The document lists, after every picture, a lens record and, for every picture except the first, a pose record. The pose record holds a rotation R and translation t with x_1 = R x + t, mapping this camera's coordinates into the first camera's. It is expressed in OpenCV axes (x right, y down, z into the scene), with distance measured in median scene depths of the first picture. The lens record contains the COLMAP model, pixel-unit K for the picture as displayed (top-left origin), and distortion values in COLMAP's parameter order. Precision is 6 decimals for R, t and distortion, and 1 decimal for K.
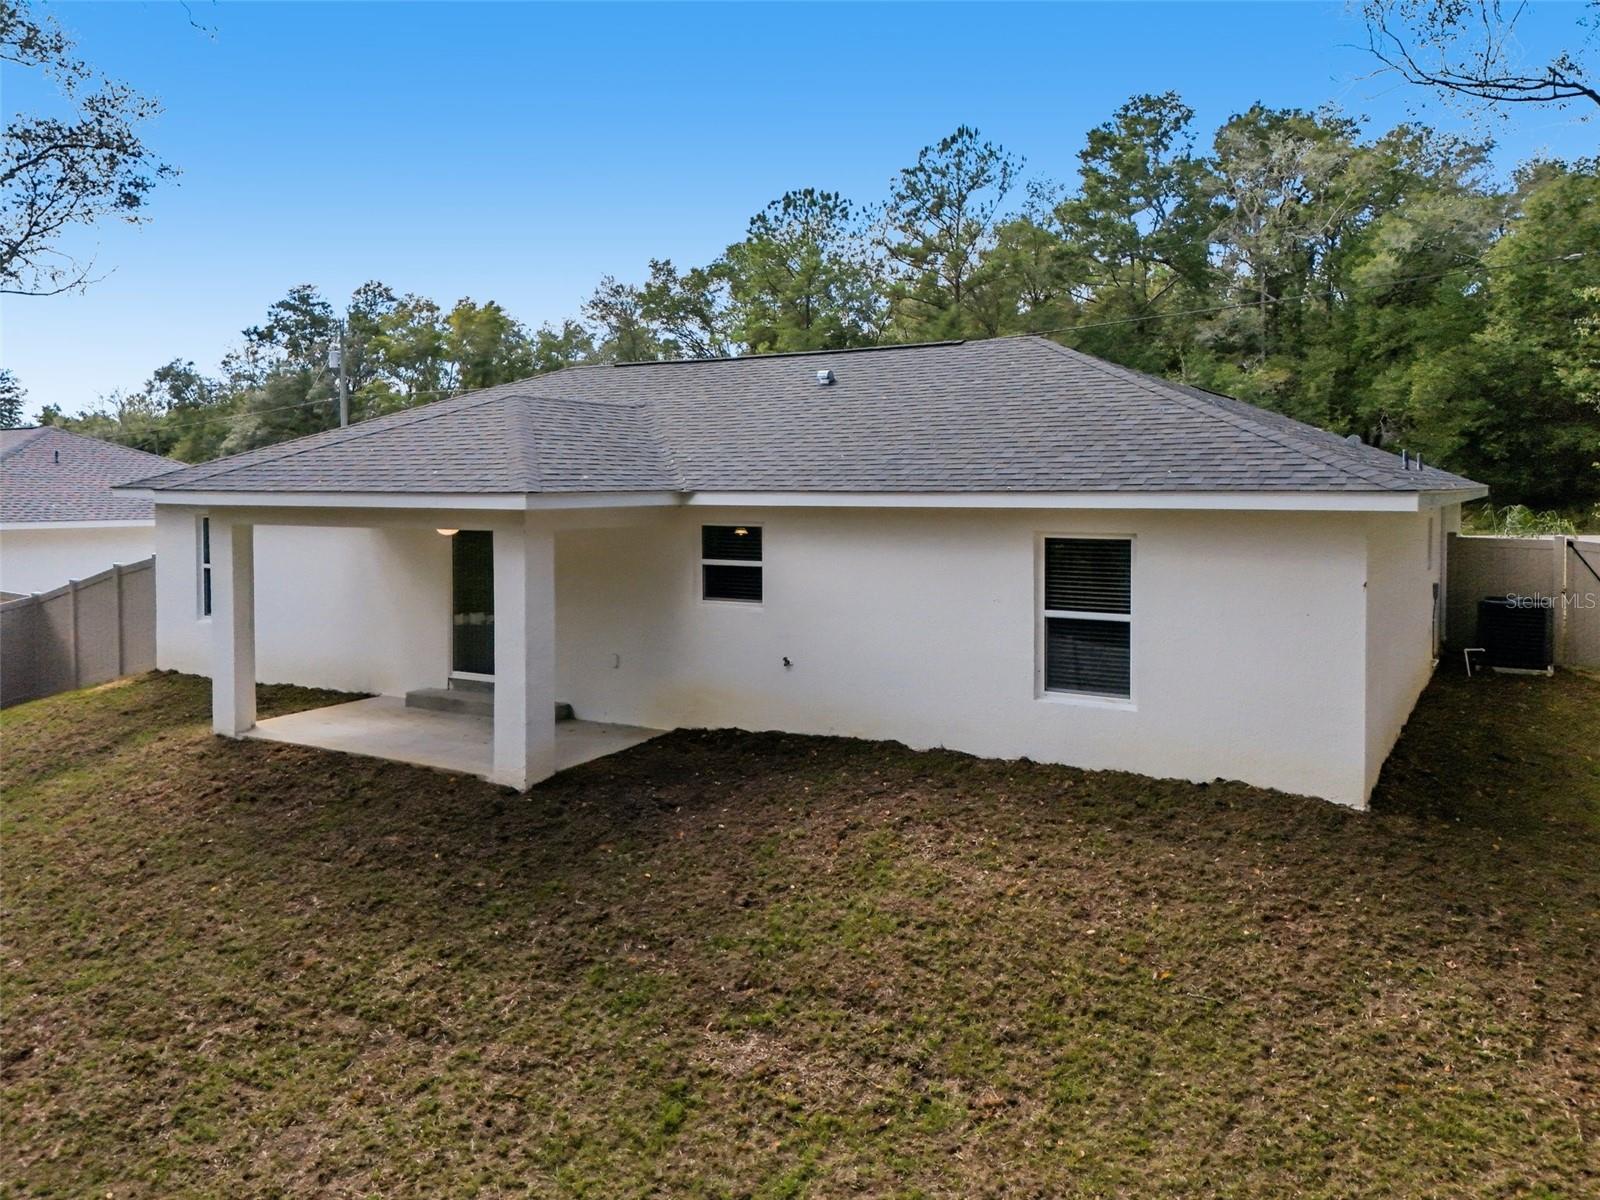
lens RADIAL K [[1178.8, 0, 800.6], [0, 1178.8, 597.5], [0, 0, 1]] dist [0.062841, -0.049032]
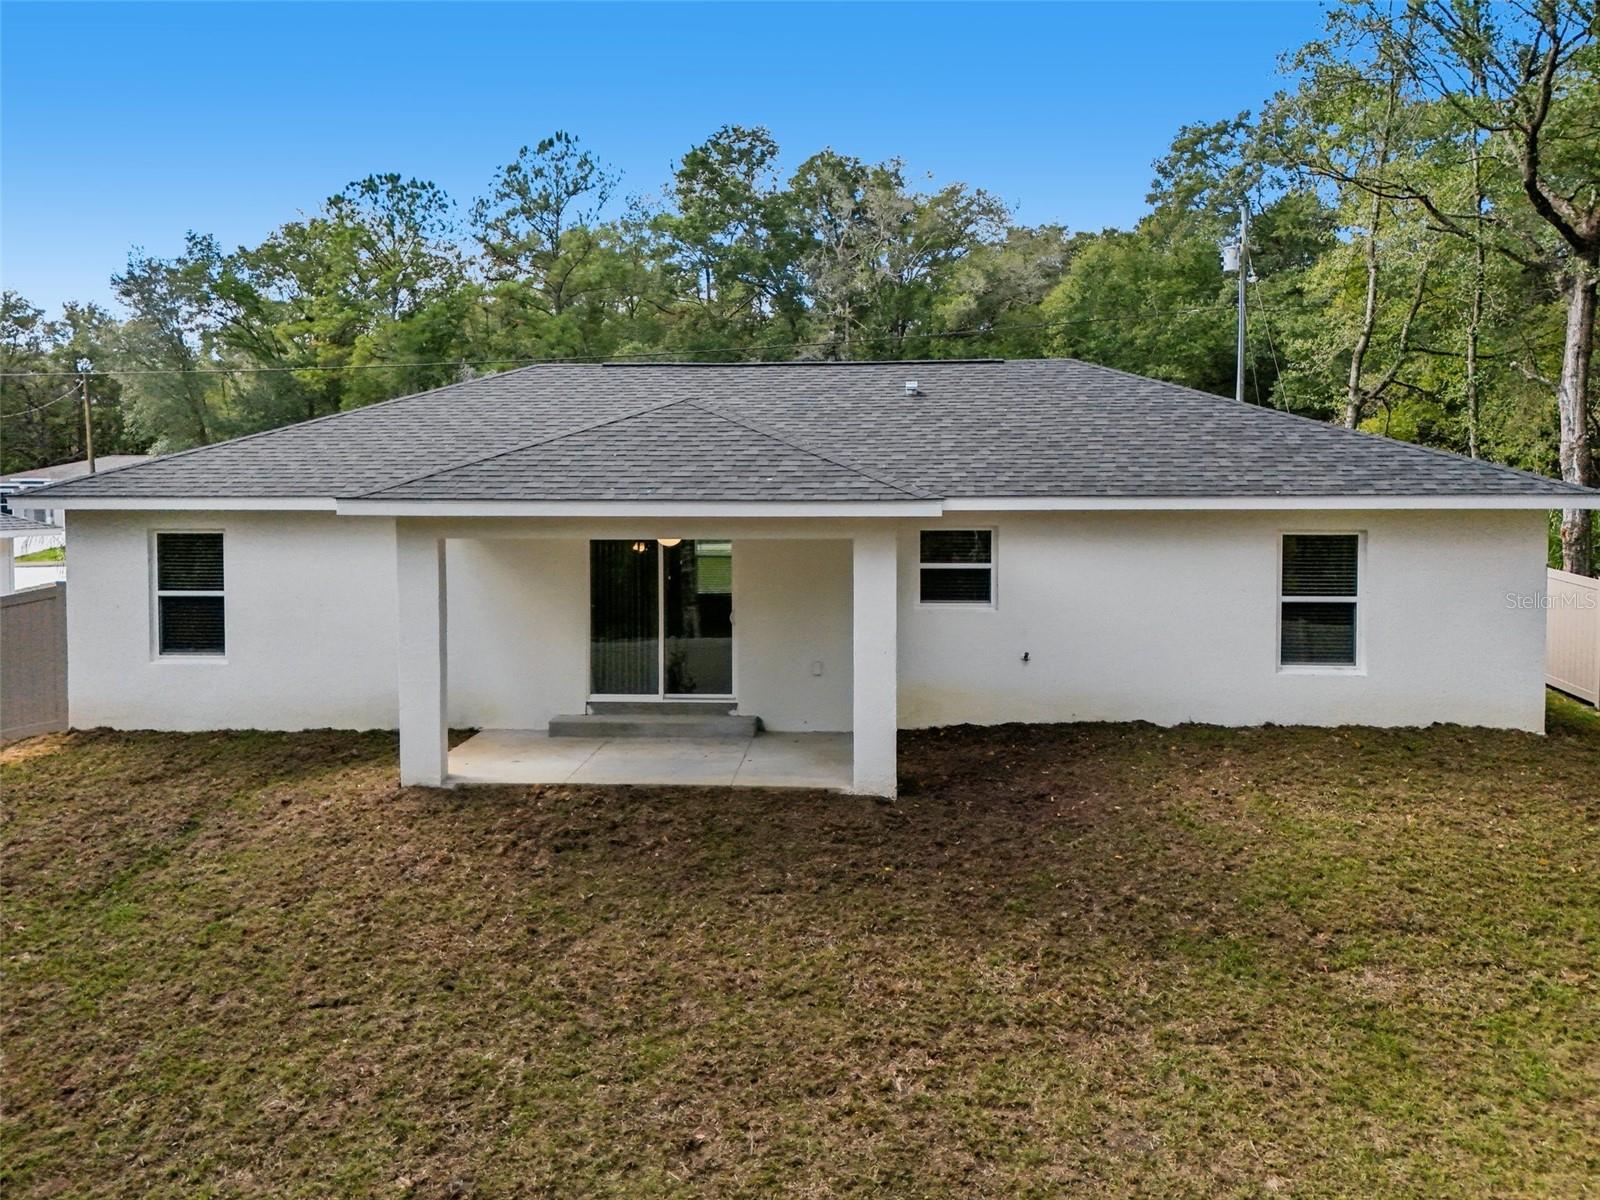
lens RADIAL K [[1178.8, 0, 799.5], [0, 1178.8, 597.6], [0, 0, 1]] dist [0.062841, -0.049032]
pose [[0.901777, -0.040272, 0.430321, -0.442599], [0.042742, 0.999078, 0.003930, -0.007878], [-0.430082, 0.014849, 0.902668, 0.082114]]
